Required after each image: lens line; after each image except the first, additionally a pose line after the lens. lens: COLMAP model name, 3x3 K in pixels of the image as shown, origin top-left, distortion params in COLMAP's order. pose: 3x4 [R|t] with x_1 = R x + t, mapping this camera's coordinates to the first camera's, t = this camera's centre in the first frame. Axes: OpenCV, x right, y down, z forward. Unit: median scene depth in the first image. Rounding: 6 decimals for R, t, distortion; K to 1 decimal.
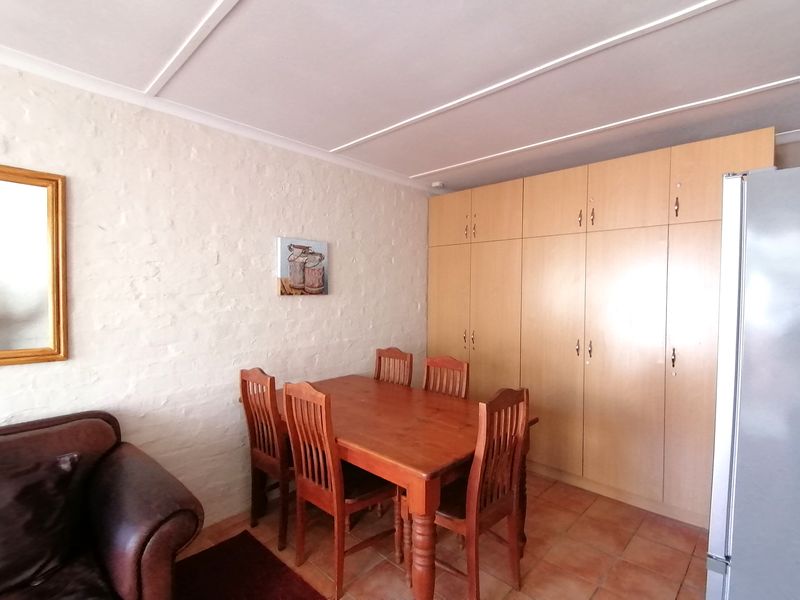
lens RADIAL K [[398.7, 0, 403.3], [0, 398.7, 303.6], [0, 0, 1]] dist [0.018963, -0.001703]
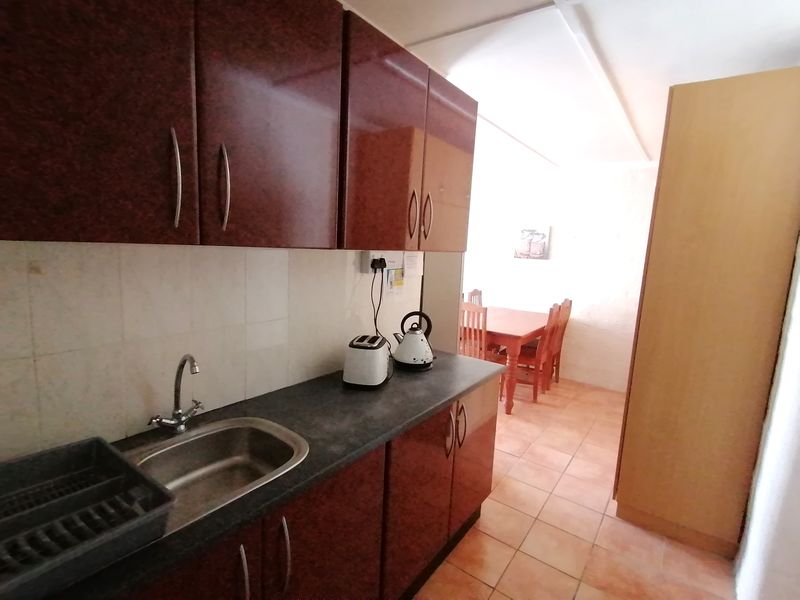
lens RADIAL K [[398.7, 0, 403.3], [0, 398.7, 303.6], [0, 0, 1]] dist [0.018963, -0.001703]
pose [[0.144121, 0.136227, -0.980138, 1.403850], [-0.086270, 0.988437, 0.124695, 0.001382], [0.985792, 0.066586, 0.154207, 0.225429]]
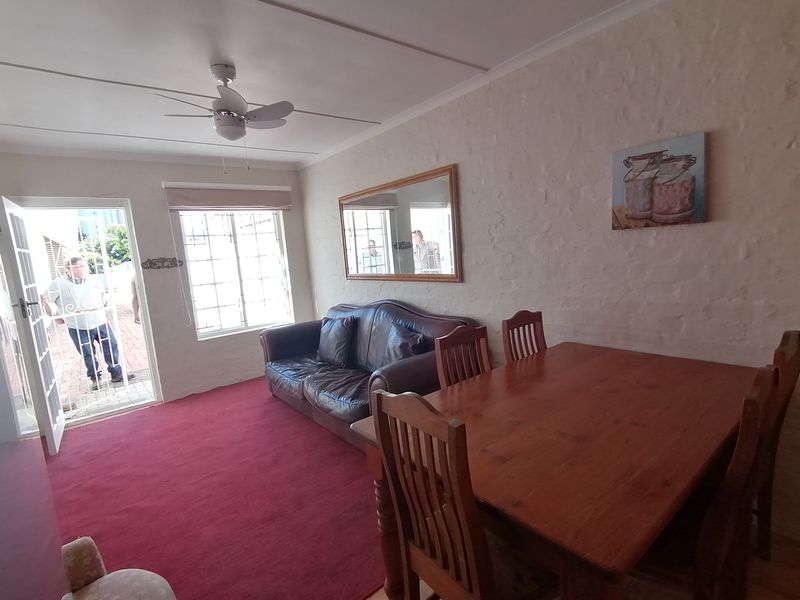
lens RADIAL K [[398.7, 0, 403.3], [0, 398.7, 303.6], [0, 0, 1]] dist [0.018963, -0.001703]
pose [[-0.135334, 0.140708, -0.980758, 0.517909], [0.038995, 0.989854, 0.136632, -0.001830], [0.990032, -0.019753, -0.139447, 0.686221]]
